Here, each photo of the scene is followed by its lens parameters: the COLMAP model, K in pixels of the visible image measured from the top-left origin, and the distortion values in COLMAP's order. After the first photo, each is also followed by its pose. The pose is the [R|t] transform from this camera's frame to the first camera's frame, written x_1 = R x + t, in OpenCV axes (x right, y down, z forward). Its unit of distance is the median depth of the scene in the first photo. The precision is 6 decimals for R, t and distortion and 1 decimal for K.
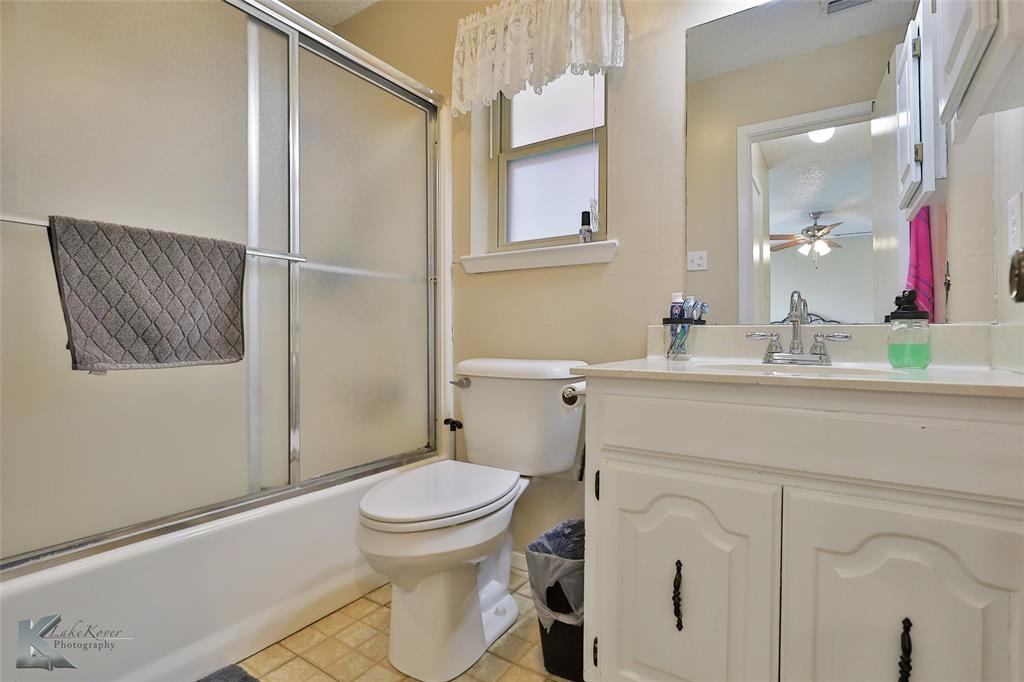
lens RADIAL K [[497.8, 0, 510.7], [0, 497.8, 336.7], [0, 0, 1]] dist [-0.022668, 0.007376]
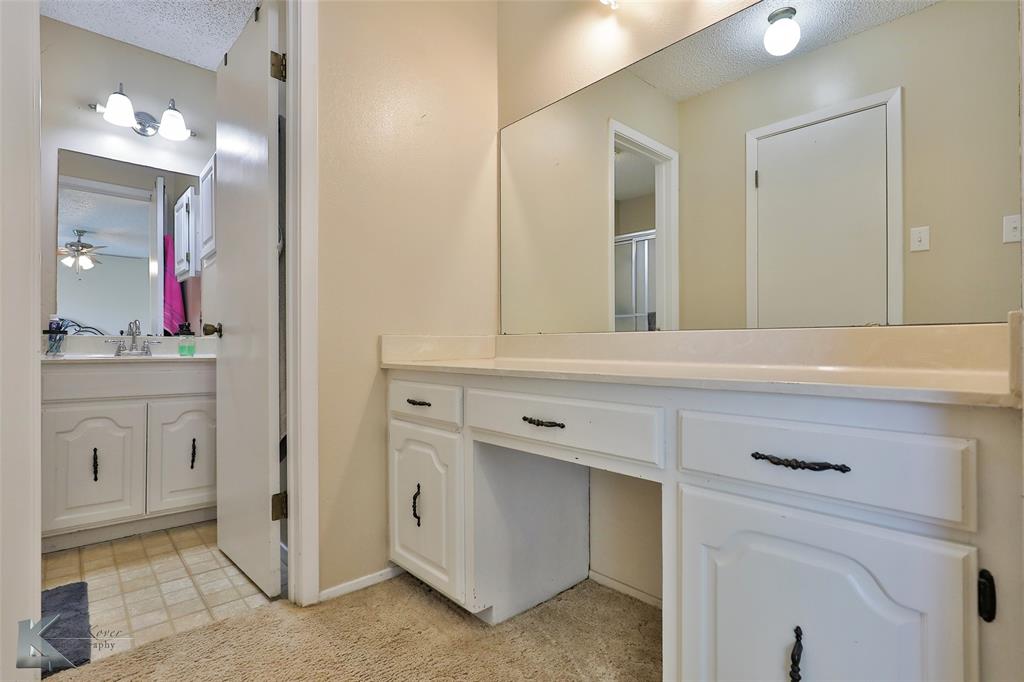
lens RADIAL K [[497.8, 0, 515.1], [0, 497.8, 342.9], [0, 0, 1]] dist [-0.022668, 0.007376]
pose [[0.230616, 0.001474, 0.973044, -0.614787], [-0.009773, 0.999952, 0.000802, -0.008592], [-0.972996, -0.009695, 0.230619, -0.586138]]
